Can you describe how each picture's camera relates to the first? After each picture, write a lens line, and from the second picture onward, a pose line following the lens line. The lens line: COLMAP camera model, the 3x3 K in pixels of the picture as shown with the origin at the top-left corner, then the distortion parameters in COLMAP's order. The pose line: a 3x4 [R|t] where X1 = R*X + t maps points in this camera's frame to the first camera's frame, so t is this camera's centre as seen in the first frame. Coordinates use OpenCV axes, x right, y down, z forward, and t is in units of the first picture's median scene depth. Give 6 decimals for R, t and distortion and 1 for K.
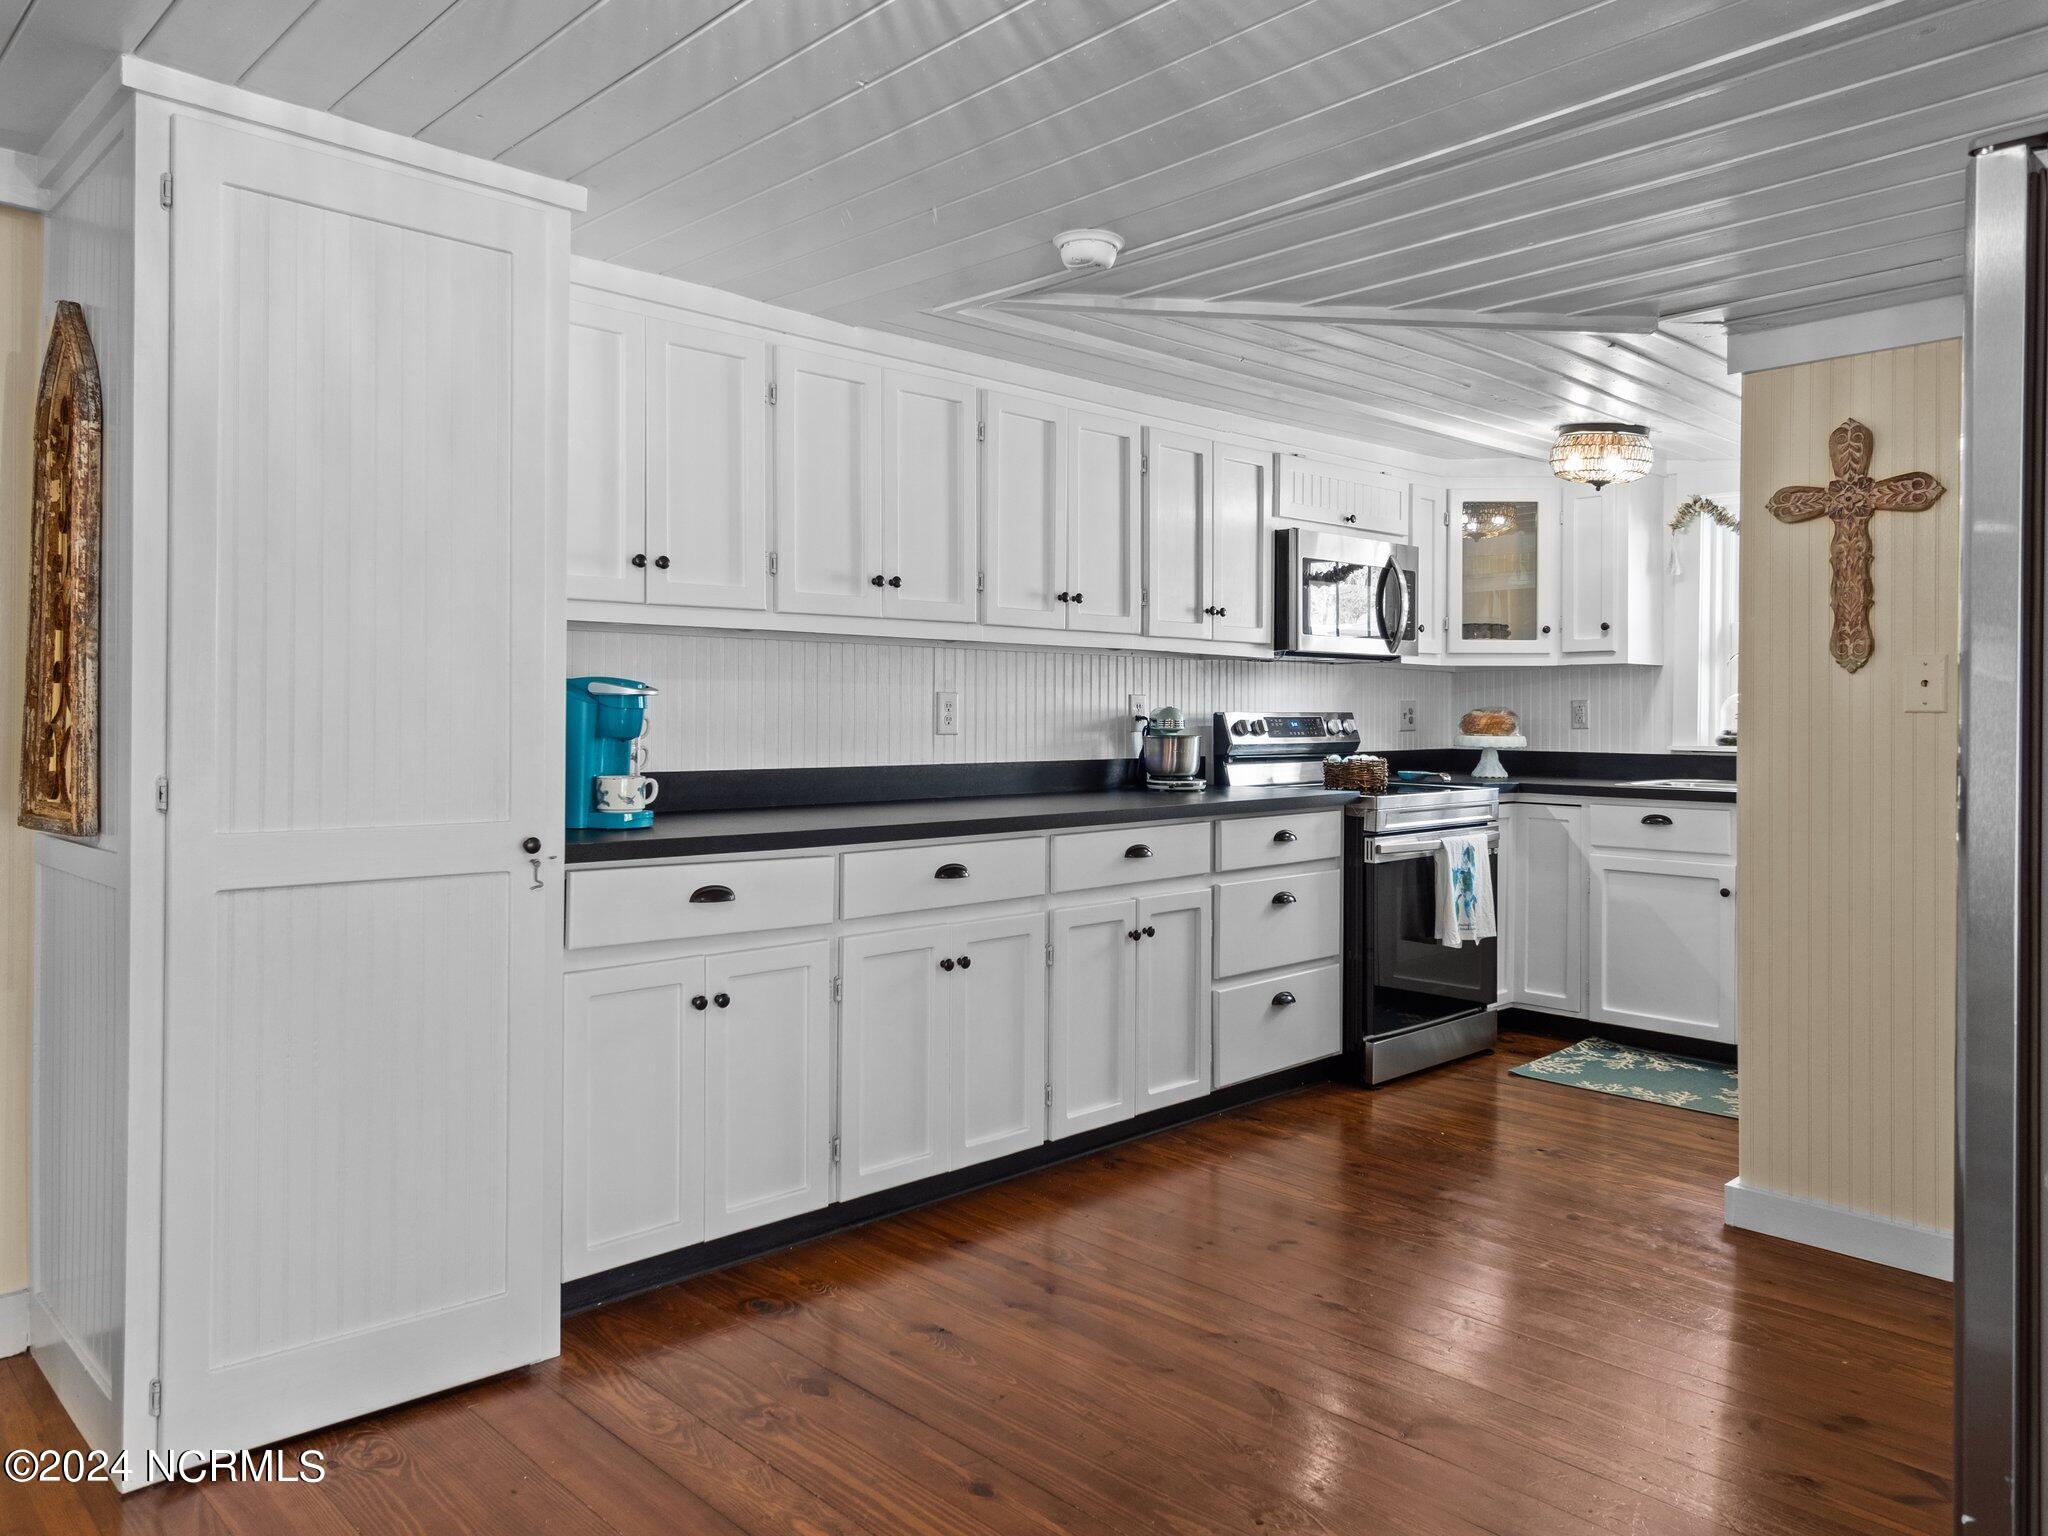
lens RADIAL K [[1427.6, 0, 1020.8], [0, 1427.6, 757.6], [0, 0, 1]] dist [-0.003043, 0.002865]
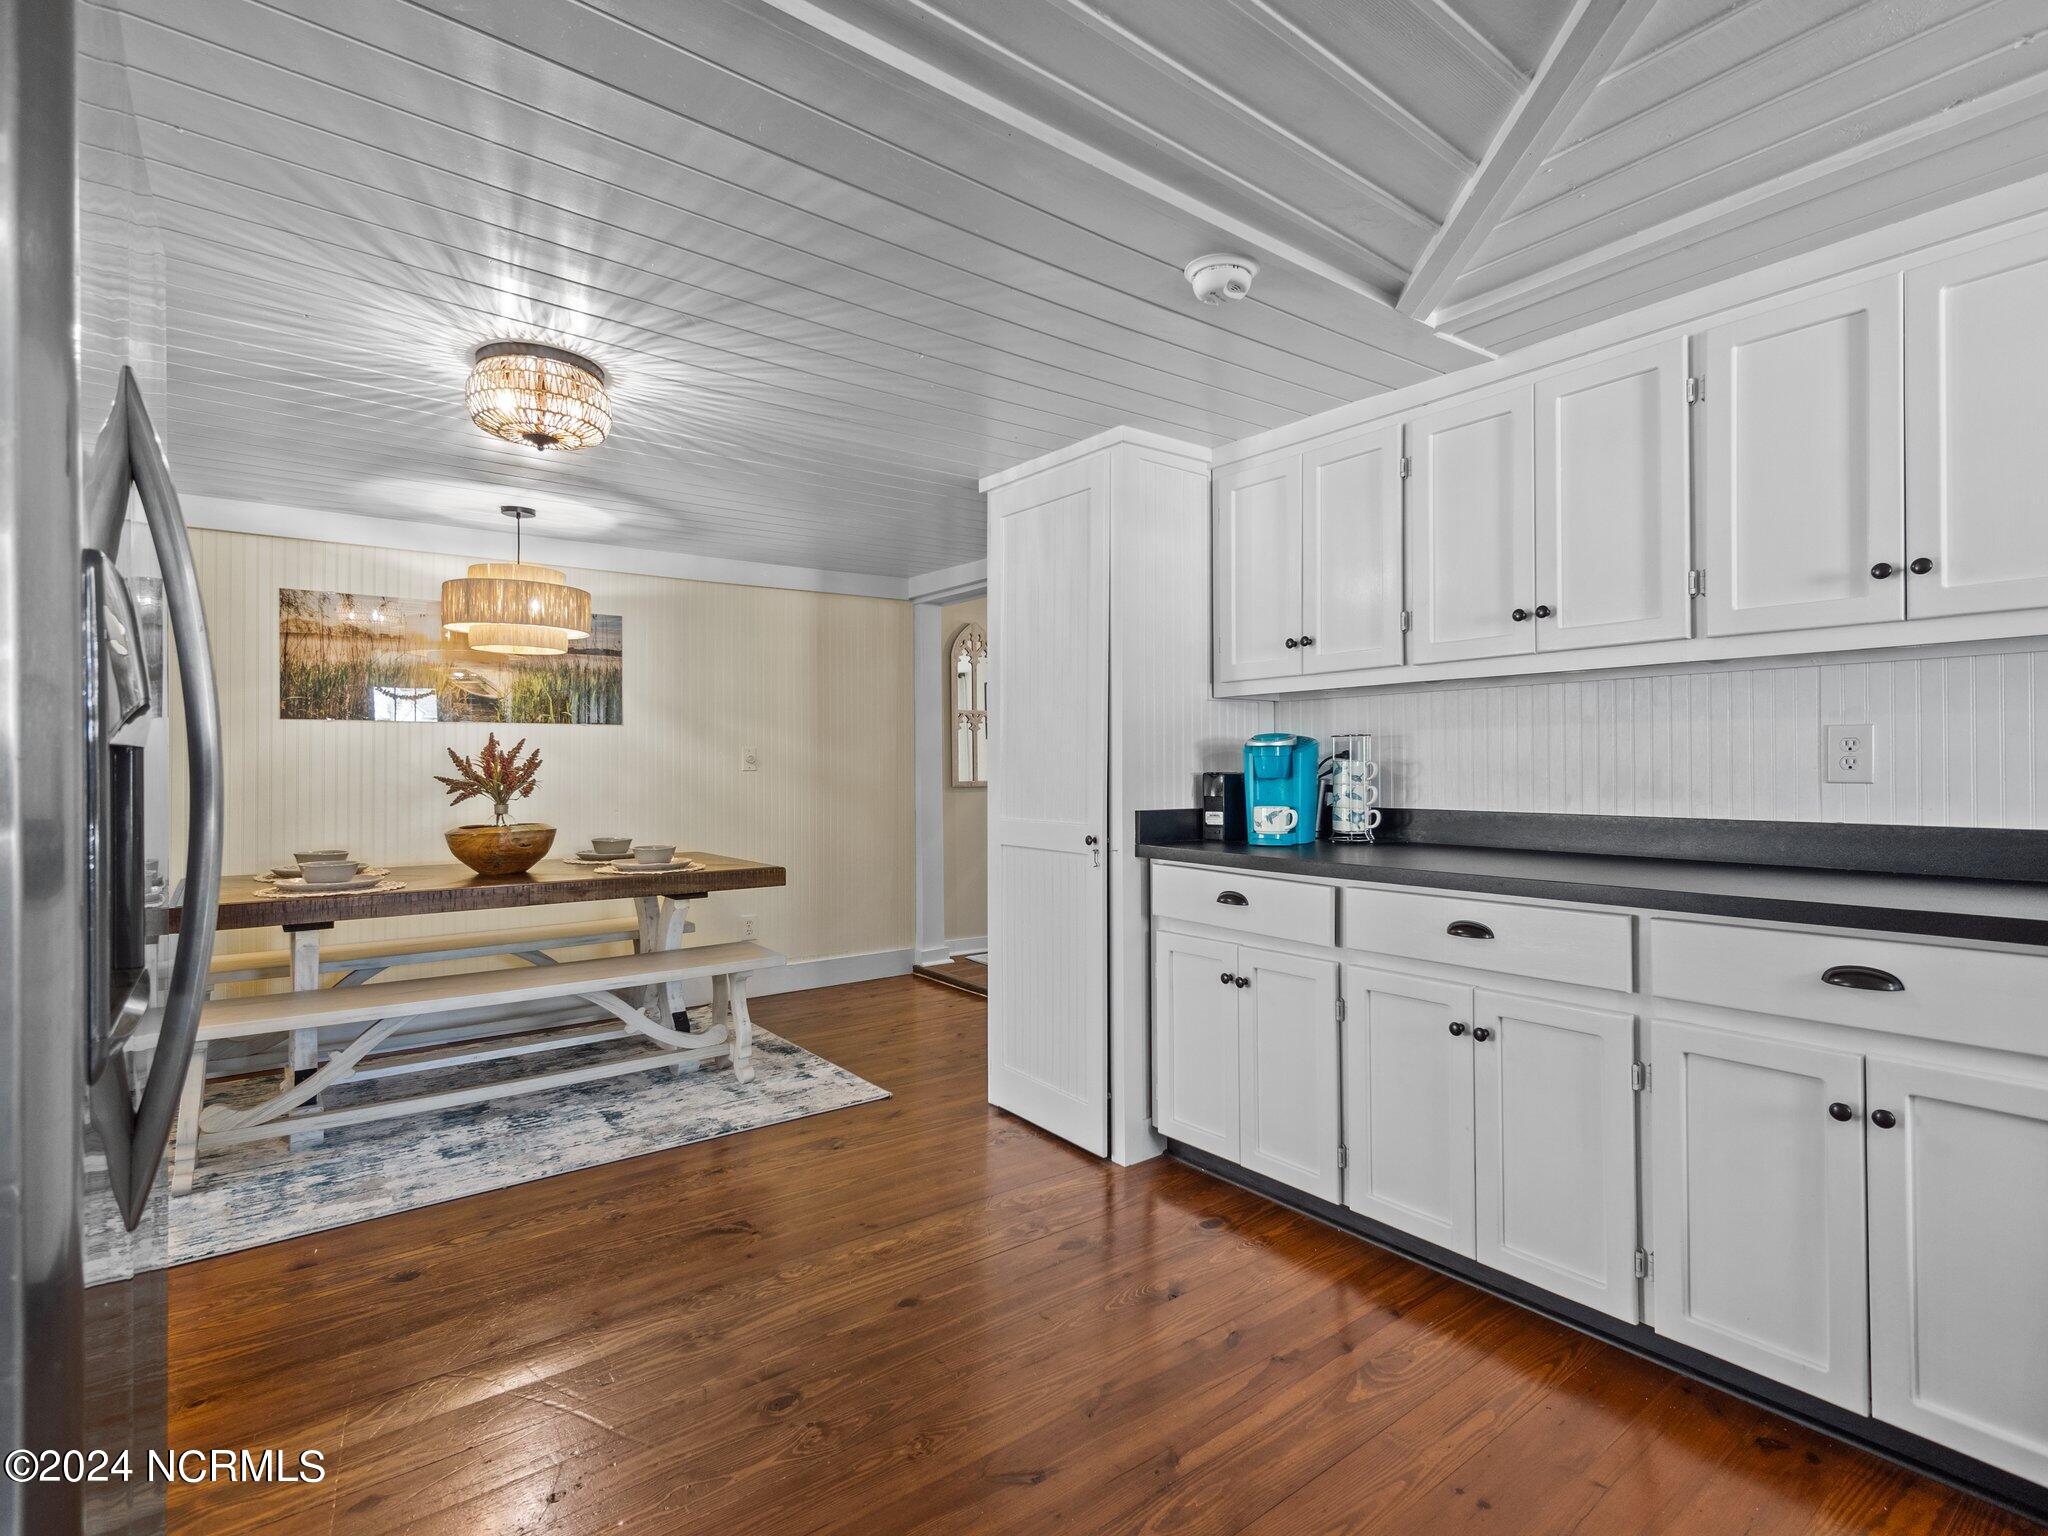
lens RADIAL K [[1008.0, 0, 1024.4], [0, 1008.0, 760.0], [0, 0, 1]] dist [-0.000215, -0.000537]
pose [[-0.113125, -0.001575, -0.993580, 0.594262], [-0.021309, 0.999773, 0.000841, -0.021442], [0.993352, 0.021267, -0.113132, 0.750527]]
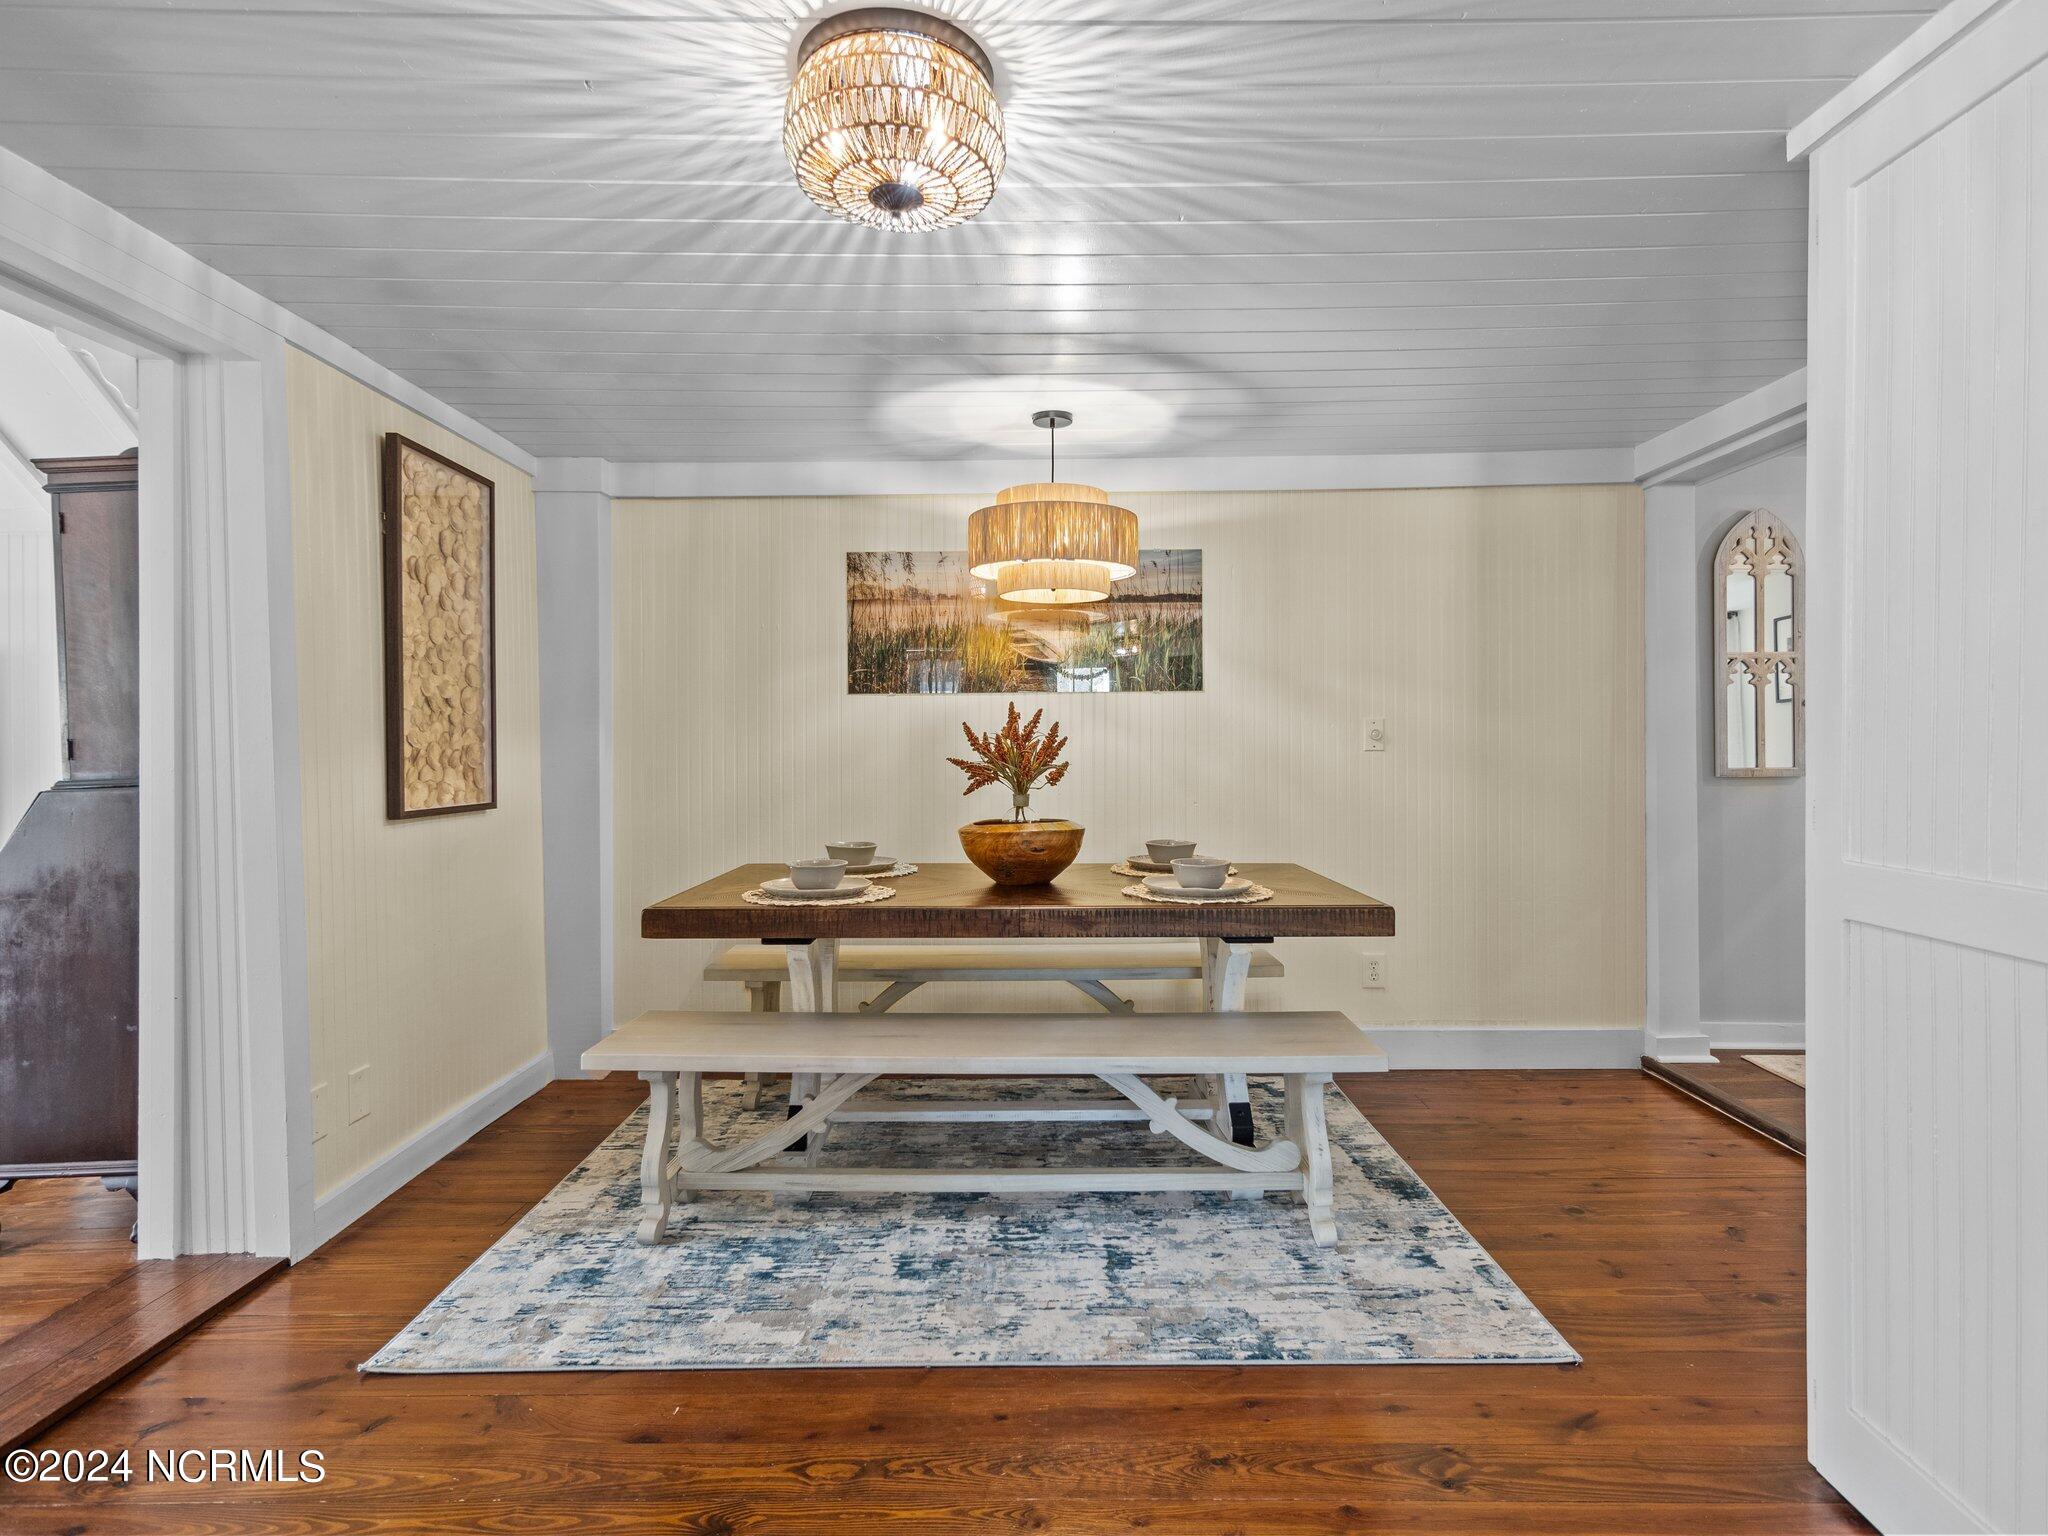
lens RADIAL K [[1061.4, 0, 1023.4], [0, 1061.4, 751.9], [0, 0, 1]] dist [0.009154, 0.001533]
pose [[-0.689841, 0.010787, -0.723881, 0.221581], [-0.011640, 0.999594, 0.025989, -0.019551], [0.723868, 0.026354, -0.689435, 0.681452]]
